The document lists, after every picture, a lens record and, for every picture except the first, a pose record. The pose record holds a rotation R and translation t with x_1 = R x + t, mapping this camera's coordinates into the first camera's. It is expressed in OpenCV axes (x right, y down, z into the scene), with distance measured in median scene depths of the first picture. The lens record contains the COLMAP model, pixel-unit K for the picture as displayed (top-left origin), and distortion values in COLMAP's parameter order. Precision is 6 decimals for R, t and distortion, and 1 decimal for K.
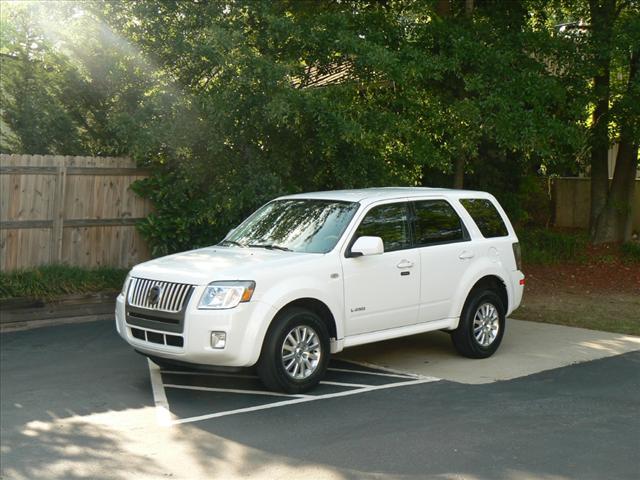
lens RADIAL K [[1015.2, 0, 321.8], [0, 1015.2, 246.0], [0, 0, 1]] dist [0.017659, 0.000000]
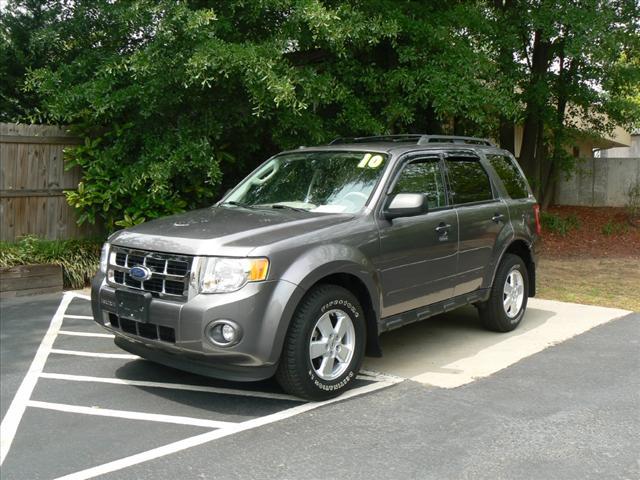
lens RADIAL K [[730.5, 0, 320.5], [0, 730.5, 242.6], [0, 0, 1]] dist [-0.096853, 0.000000]
pose [[0.997212, -0.012045, 0.073644, 0.009563], [0.010045, 0.999572, 0.027468, 0.007949], [-0.073944, -0.026652, 0.996906, 0.314139]]
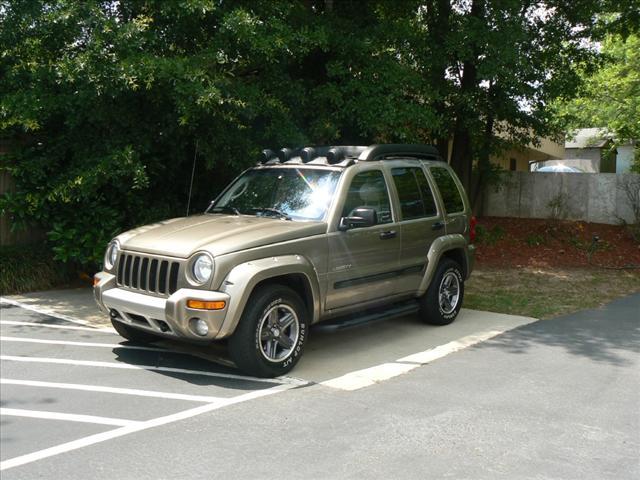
lens RADIAL K [[730.5, 0, 319.2], [0, 730.5, 235.1], [0, 0, 1]] dist [-0.096853, 0.000000]
pose [[0.989447, 0.000432, 0.144895, 0.027745], [-0.001513, 0.999972, 0.007350, 0.005851], [-0.144888, -0.007492, 0.989420, 0.288685]]
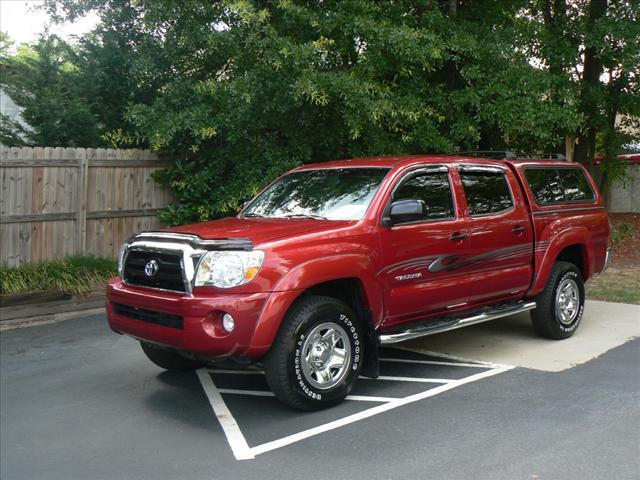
lens RADIAL K [[788.2, 0, 324.7], [0, 788.2, 242.7], [0, 0, 1]] dist [-0.098554, 0.000000]
pose [[0.997708, -0.031543, 0.059870, -0.065272], [0.030984, 0.999467, 0.010246, 0.004443], [-0.060162, -0.008367, 0.998154, 0.210161]]
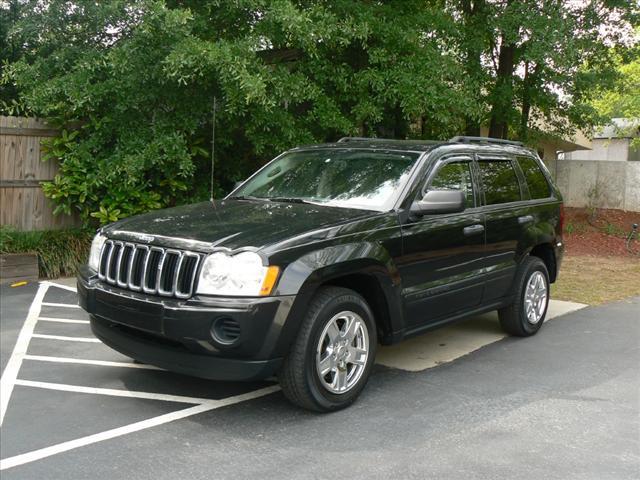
lens RADIAL K [[730.5, 0, 318.7], [0, 730.5, 240.4], [0, 0, 1]] dist [-0.096853, 0.000000]
pose [[0.993062, 0.001434, 0.117586, 0.003207], [-0.004733, 0.999603, 0.027781, 0.010988], [-0.117499, -0.028145, 0.992674, 0.291777]]
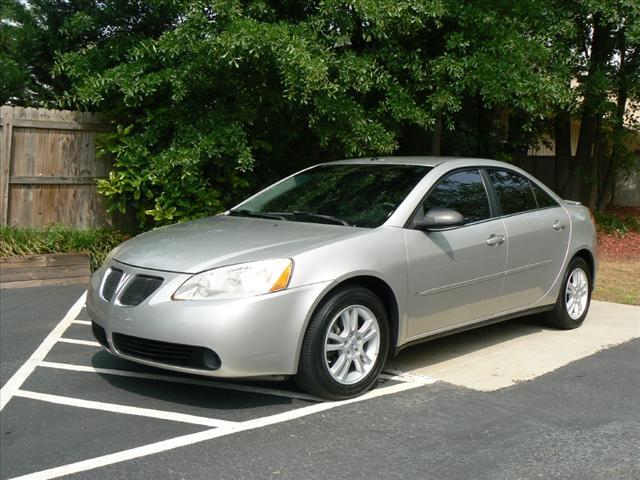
lens RADIAL K [[730.5, 0, 315.0], [0, 730.5, 236.5], [0, 0, 1]] dist [-0.096853, 0.000000]
pose [[0.999959, 0.004980, -0.007534, 0.026546], [-0.004882, 0.999904, 0.012943, 0.019275], [0.007598, -0.012906, 0.999888, 0.350705]]
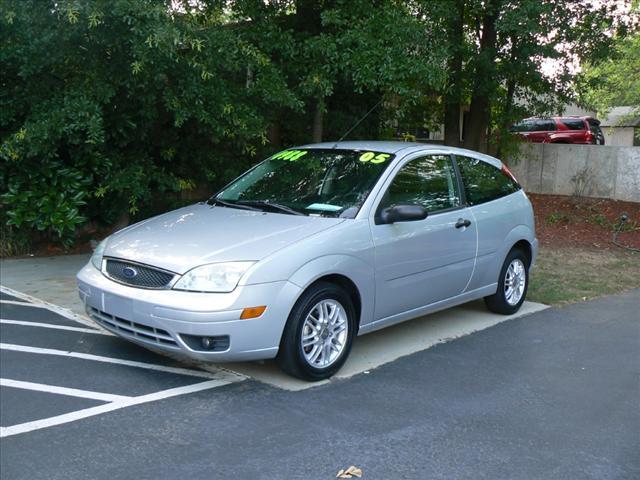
lens RADIAL K [[730.5, 0, 306.1], [0, 730.5, 241.1], [0, 0, 1]] dist [-0.096853, 0.000000]
pose [[0.995561, 0.018139, 0.092359, 0.076239], [-0.022597, 0.998618, 0.047444, 0.013568], [-0.091371, -0.049320, 0.994595, 0.366552]]
